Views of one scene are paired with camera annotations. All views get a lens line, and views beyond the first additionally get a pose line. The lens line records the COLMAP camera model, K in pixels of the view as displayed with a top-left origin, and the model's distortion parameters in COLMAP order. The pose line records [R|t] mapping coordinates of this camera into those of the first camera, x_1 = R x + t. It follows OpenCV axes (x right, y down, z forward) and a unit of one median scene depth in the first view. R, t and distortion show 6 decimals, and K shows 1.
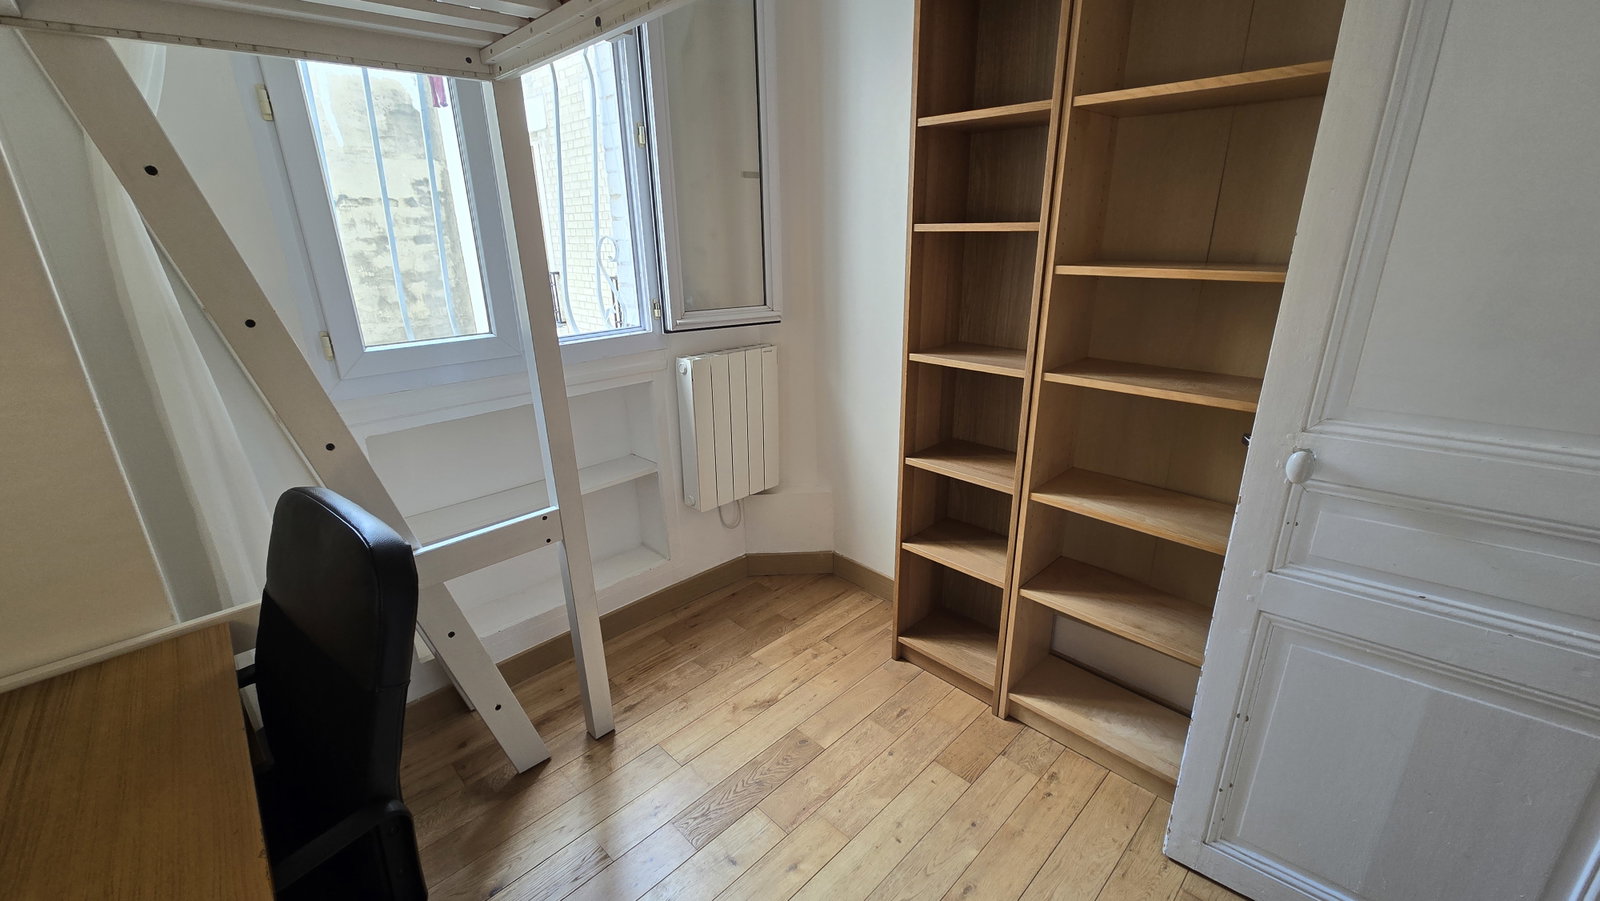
lens RADIAL K [[656.8, 0, 804.6], [0, 656.8, 451.5], [0, 0, 1]] dist [-0.001365, 0.000257]
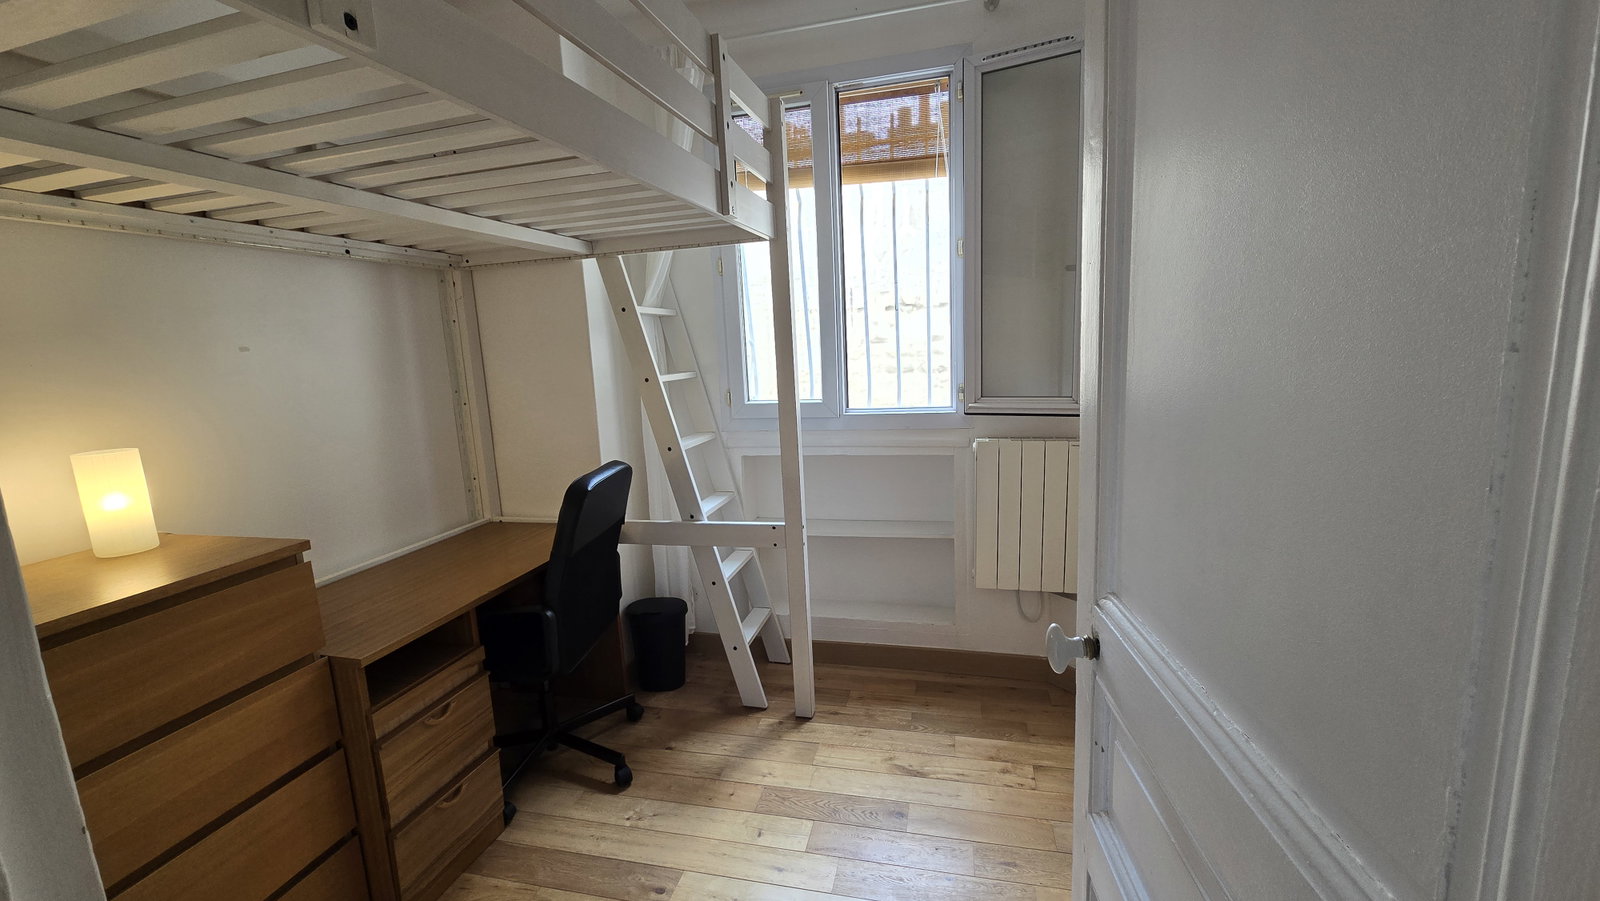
lens RADIAL K [[656.8, 0, 798.4], [0, 656.8, 451.9], [0, 0, 1]] dist [-0.001365, 0.000257]
pose [[0.512015, 0.129206, -0.849204, 0.593655], [-0.240327, 0.970688, 0.002788, -0.053871], [0.824672, 0.202659, 0.528058, 0.192836]]
